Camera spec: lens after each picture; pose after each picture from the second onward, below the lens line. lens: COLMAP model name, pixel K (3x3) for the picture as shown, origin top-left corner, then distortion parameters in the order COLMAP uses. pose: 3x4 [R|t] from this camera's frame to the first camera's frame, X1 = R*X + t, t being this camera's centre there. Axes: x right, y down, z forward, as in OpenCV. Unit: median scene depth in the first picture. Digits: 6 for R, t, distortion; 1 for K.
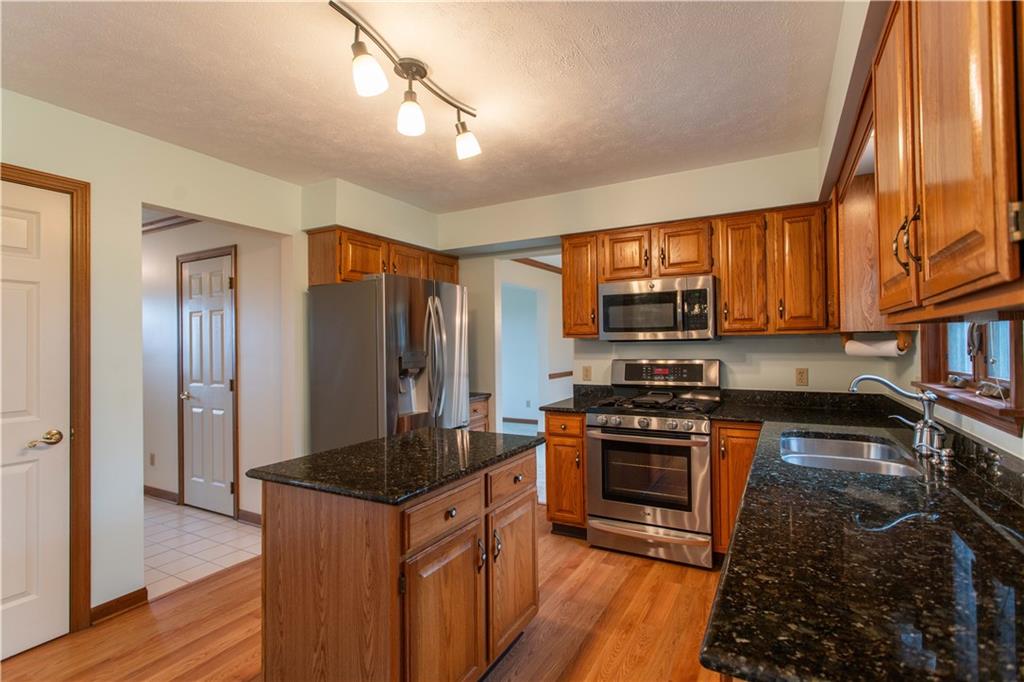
lens RADIAL K [[483.8, 0, 512.0], [0, 483.8, 341.0], [0, 0, 1]] dist [0.001990, 0.000549]
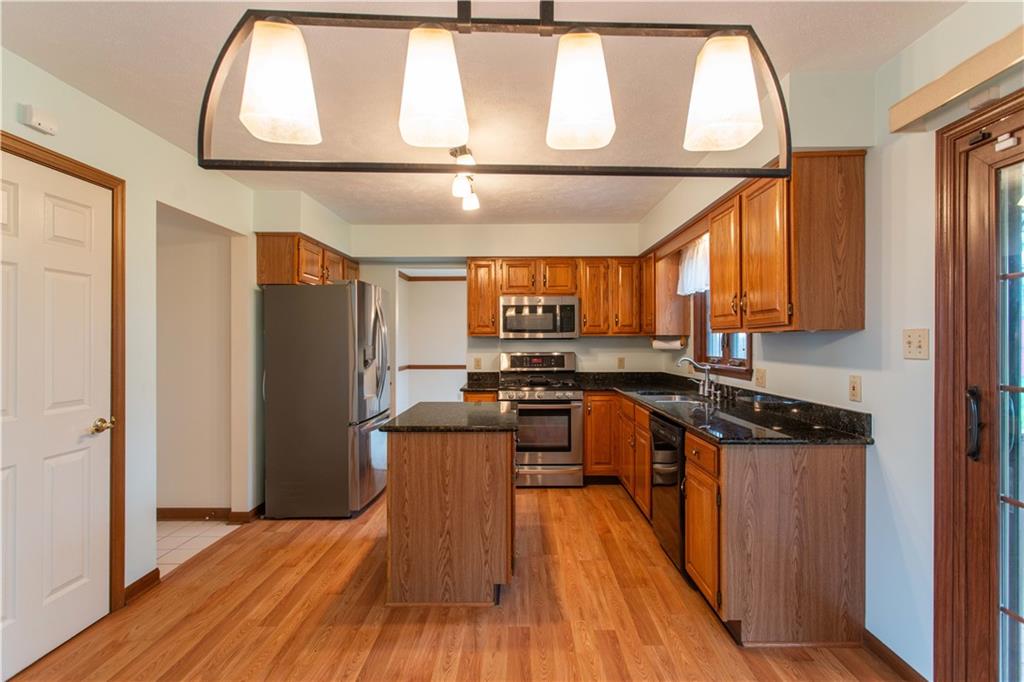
lens RADIAL K [[483.8, 0, 512.0], [0, 483.8, 341.0], [0, 0, 1]] dist [0.001990, 0.000549]
pose [[0.881247, 0.010254, 0.472545, -0.522385], [-0.012184, 0.999925, 0.001026, 0.005785], [-0.472499, -0.006662, 0.881306, -0.256758]]
